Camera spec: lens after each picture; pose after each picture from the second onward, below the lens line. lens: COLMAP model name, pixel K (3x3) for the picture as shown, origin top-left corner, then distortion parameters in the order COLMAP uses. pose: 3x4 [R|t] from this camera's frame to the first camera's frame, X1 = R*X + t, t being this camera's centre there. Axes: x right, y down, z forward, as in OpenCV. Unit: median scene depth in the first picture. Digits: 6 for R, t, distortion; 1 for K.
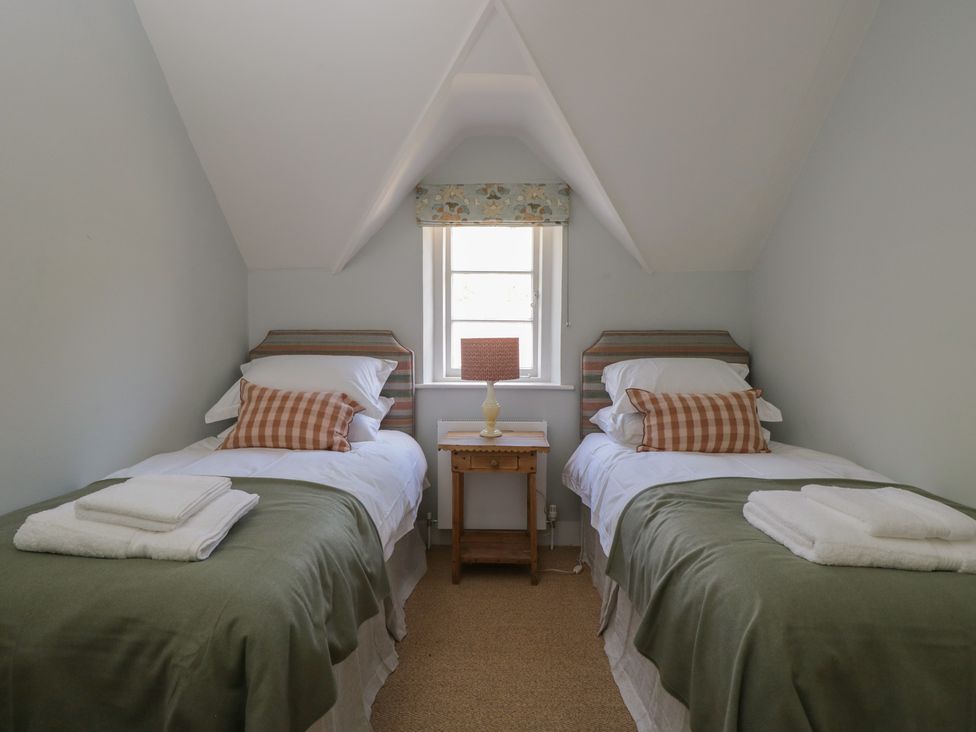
lens RADIAL K [[509.7, 0, 482.7], [0, 509.7, 368.7], [0, 0, 1]] dist [0.001308, -0.013950]
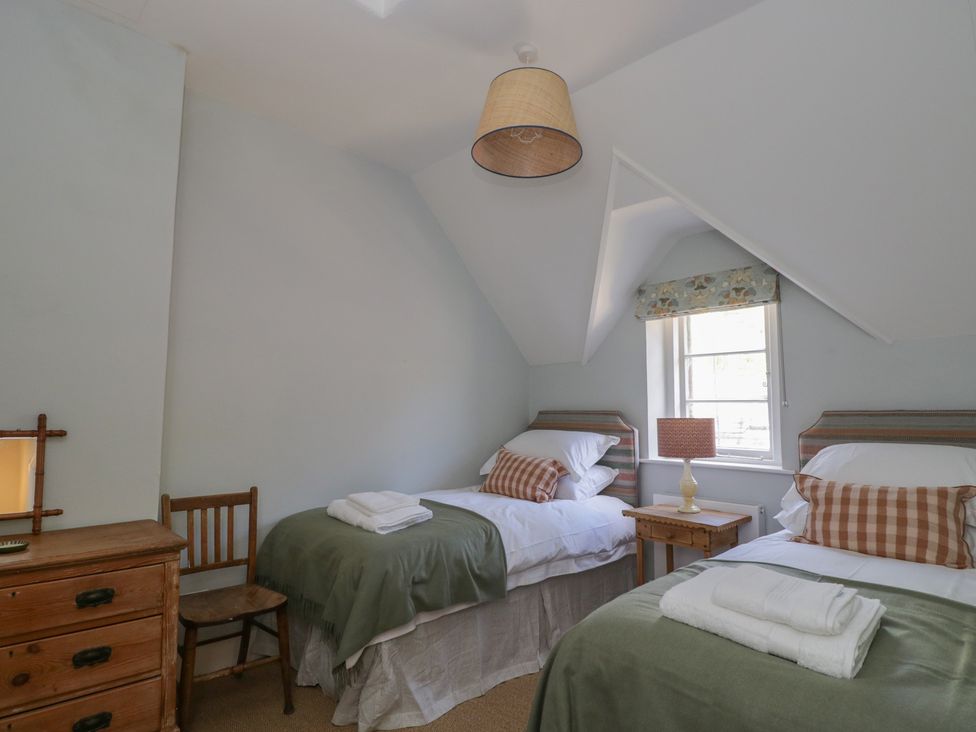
lens RADIAL K [[509.7, 0, 482.7], [0, 509.7, 368.7], [0, 0, 1]] dist [0.001308, -0.013950]
pose [[0.721501, -0.059310, -0.689868, 0.430185], [-0.045935, 0.990030, -0.133157, -0.000454], [0.690888, 0.127762, 0.711583, -0.068608]]
